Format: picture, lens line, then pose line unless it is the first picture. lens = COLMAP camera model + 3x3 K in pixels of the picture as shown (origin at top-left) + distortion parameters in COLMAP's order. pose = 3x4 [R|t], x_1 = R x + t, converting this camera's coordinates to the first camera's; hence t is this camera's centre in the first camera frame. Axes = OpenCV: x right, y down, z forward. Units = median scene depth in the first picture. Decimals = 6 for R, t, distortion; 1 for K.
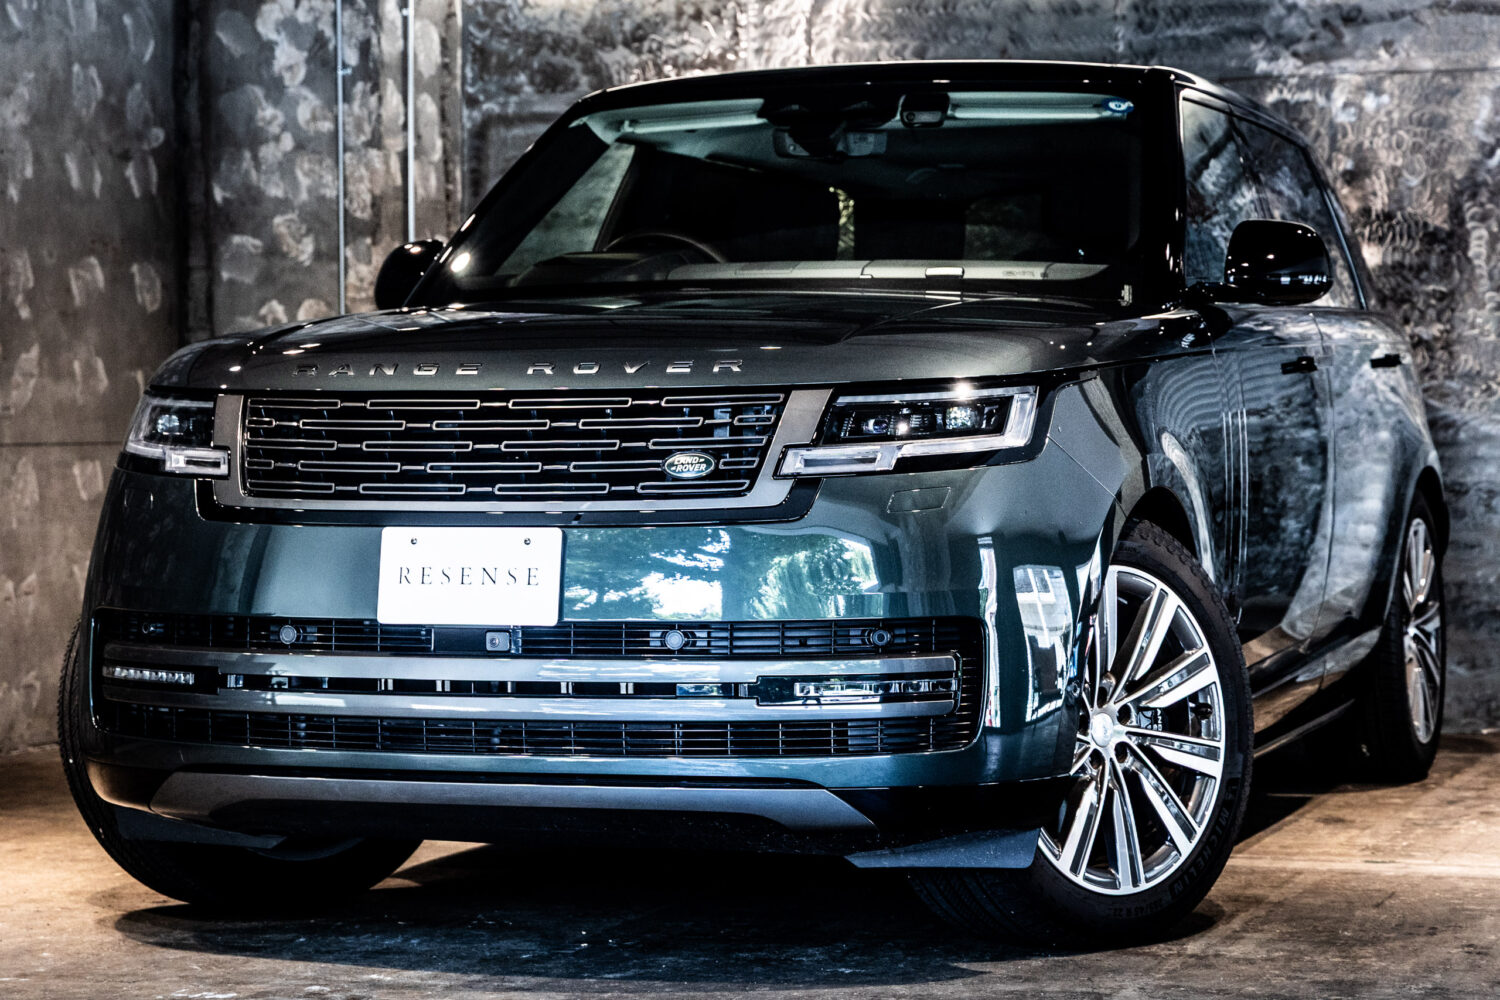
lens RADIAL K [[3642.0, 0, 772.5], [0, 3642.0, 503.6], [0, 0, 1]] dist [-0.021914, -0.060039]
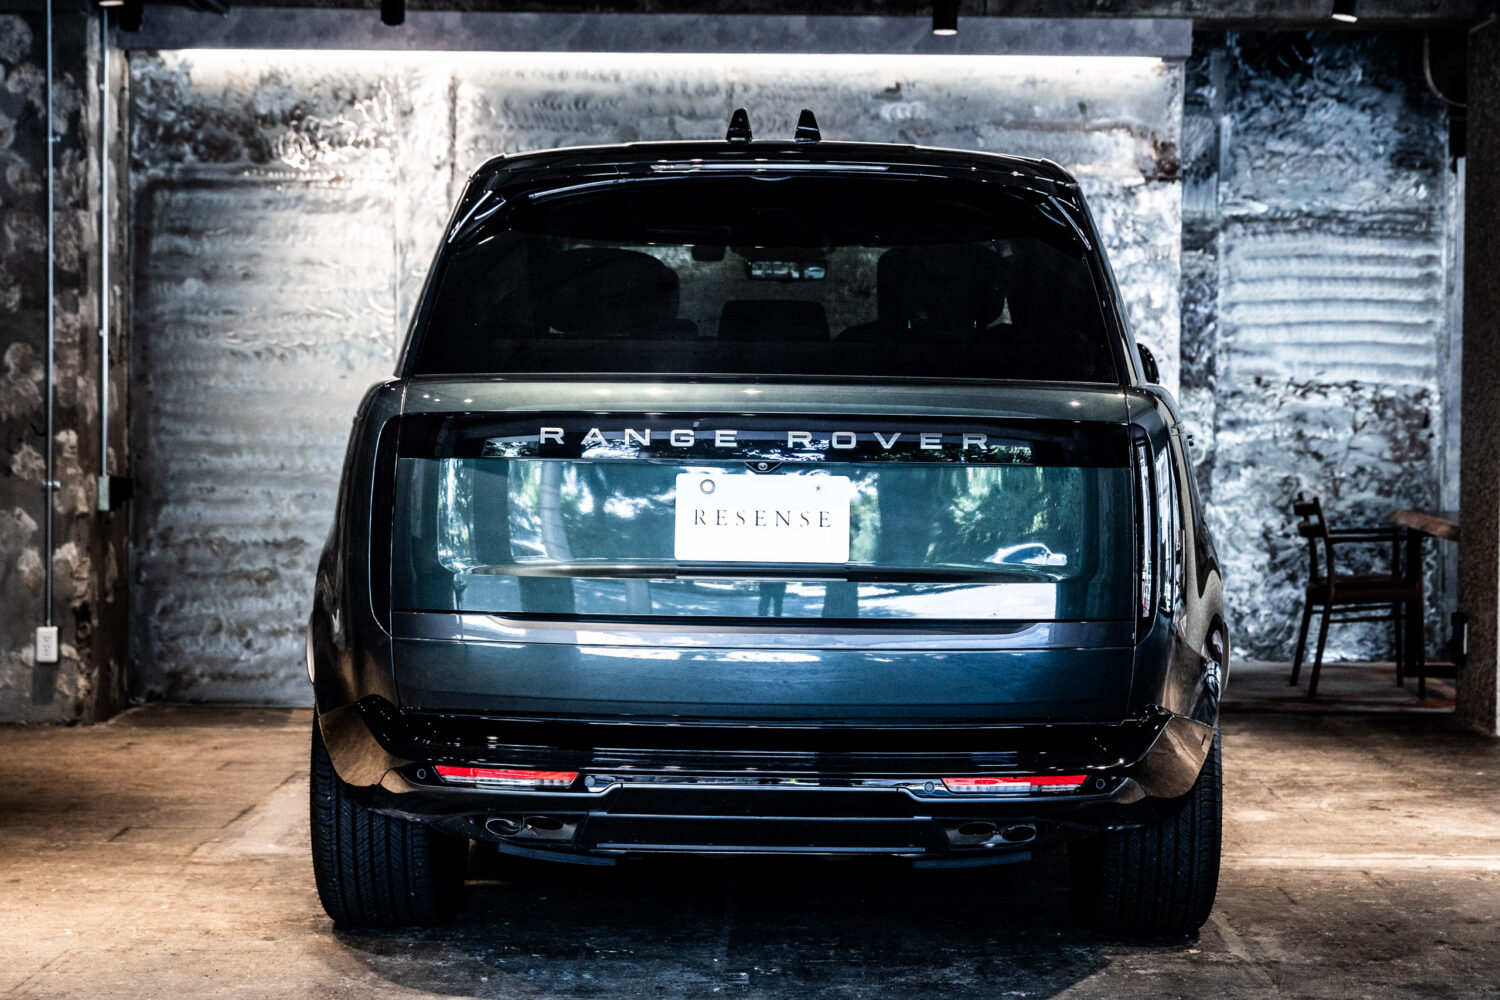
lens RADIAL K [[2987.8, 0, 750.0], [0, 2987.8, 500.0], [0, 0, 1]] dist [0.052418, -0.262630]
pose [[0.952449, 0.002243, 0.304691, -0.200549], [-0.006923, 0.999874, 0.014282, -0.023615], [-0.304621, -0.015712, 0.952344, 0.062880]]
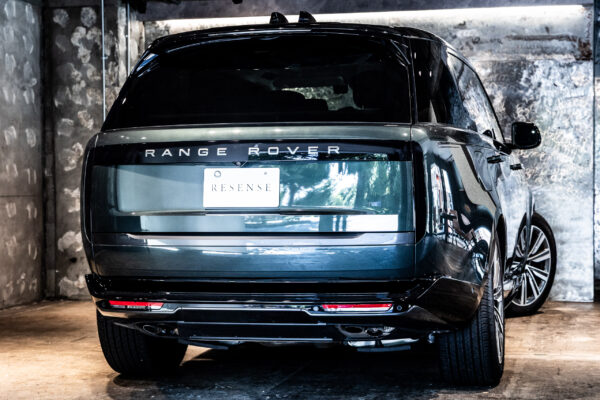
lens RADIAL K [[1222.0, 0, 300.0], [0, 1222.0, 200.0], [0, 0, 1]] dist [-0.007010, -0.290283]
pose [[0.994907, -0.002351, 0.100768, -0.067774], [0.003410, 0.999941, -0.010332, -0.003879], [-0.100738, 0.010623, 0.994856, 0.091697]]
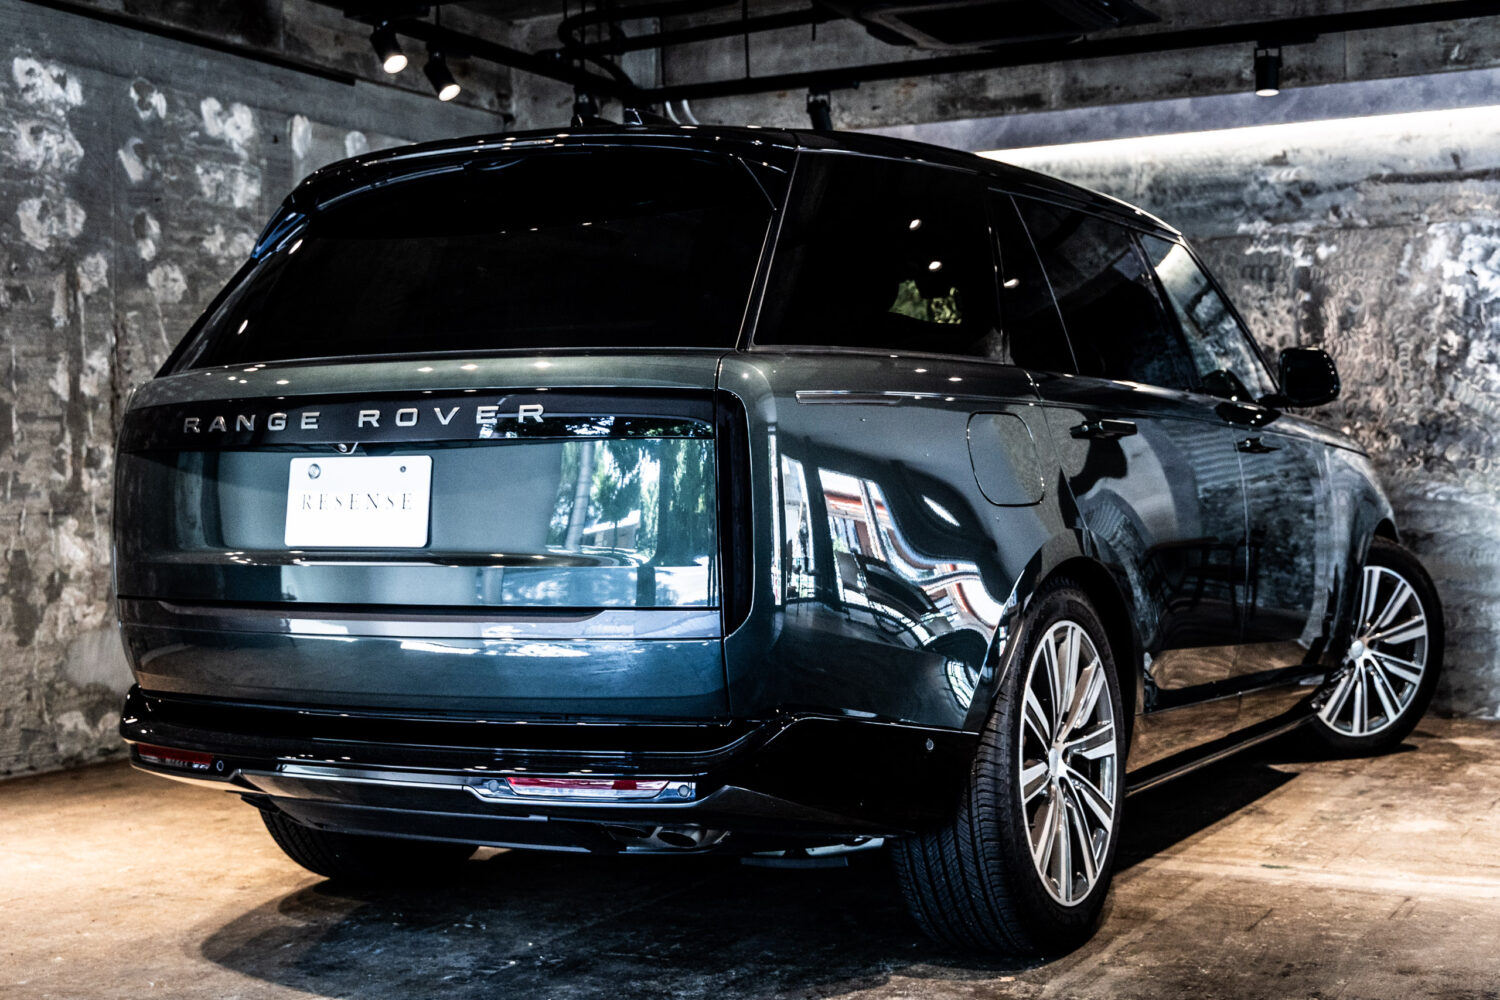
lens RADIAL K [[1963.7, 0, 750.0], [0, 1963.7, 500.0], [0, 0, 1]] dist [-0.012115, -0.007708]
pose [[0.986535, -0.003202, -0.163518, 0.072254], [0.001654, 0.999953, -0.009600, -0.010348], [0.163541, 0.009200, 0.986494, 0.239747]]
